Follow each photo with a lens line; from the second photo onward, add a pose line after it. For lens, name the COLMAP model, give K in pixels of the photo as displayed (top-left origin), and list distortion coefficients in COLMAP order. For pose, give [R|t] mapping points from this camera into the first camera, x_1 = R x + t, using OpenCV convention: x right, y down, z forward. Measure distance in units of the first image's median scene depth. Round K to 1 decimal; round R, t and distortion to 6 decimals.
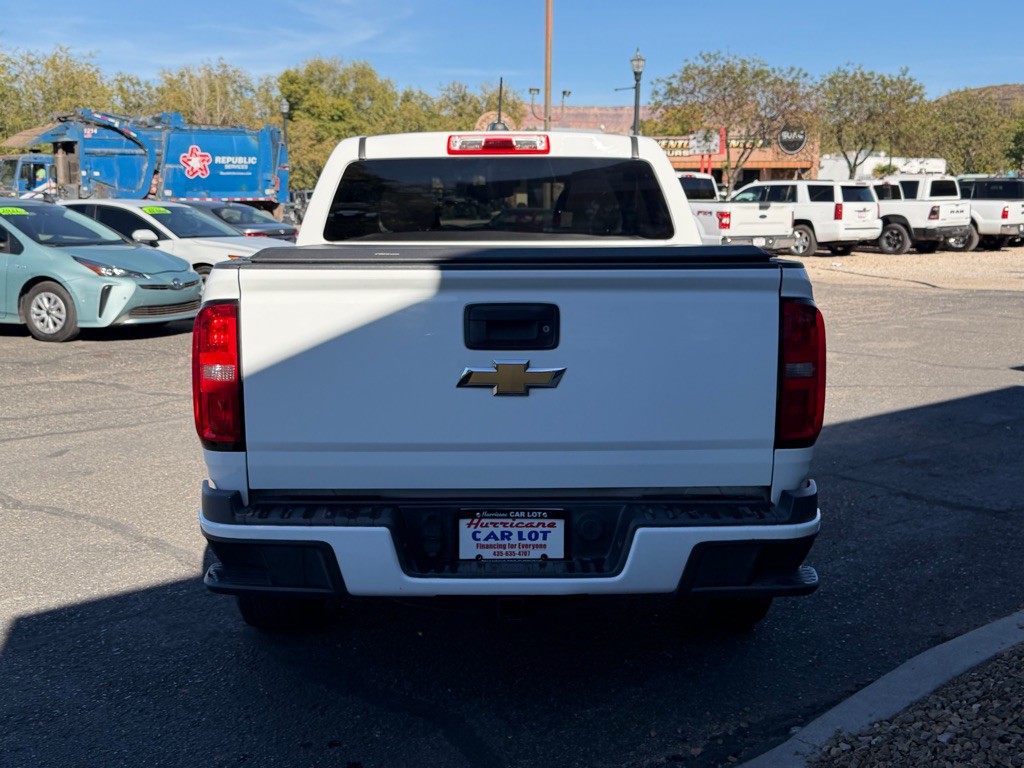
lens RADIAL K [[1189.5, 0, 512.0], [0, 1189.5, 384.0], [0, 0, 1]] dist [0.233242, -0.550756]
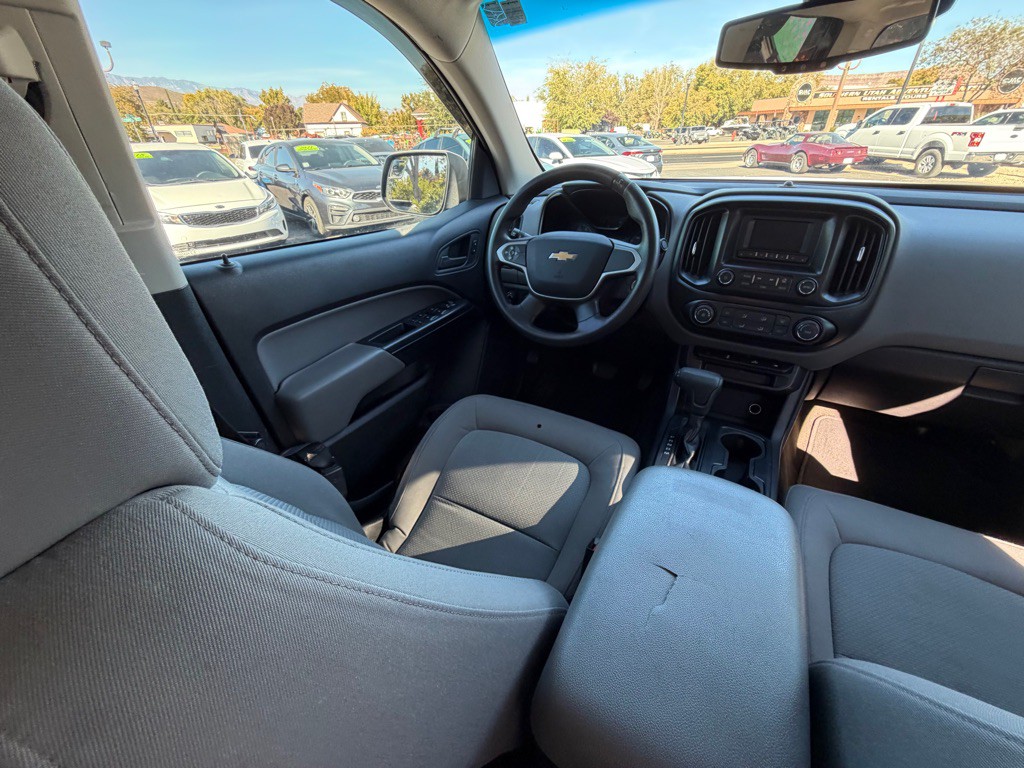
lens RADIAL K [[407.5, 0, 515.0], [0, 407.5, 383.1], [0, 0, 1]] dist [0.001287, -0.000326]
pose [[0.859538, 0.250618, -0.445404, -0.002939], [-0.058703, 0.914156, 0.401089, -0.024737], [0.507689, -0.318604, 0.800464, 0.176109]]
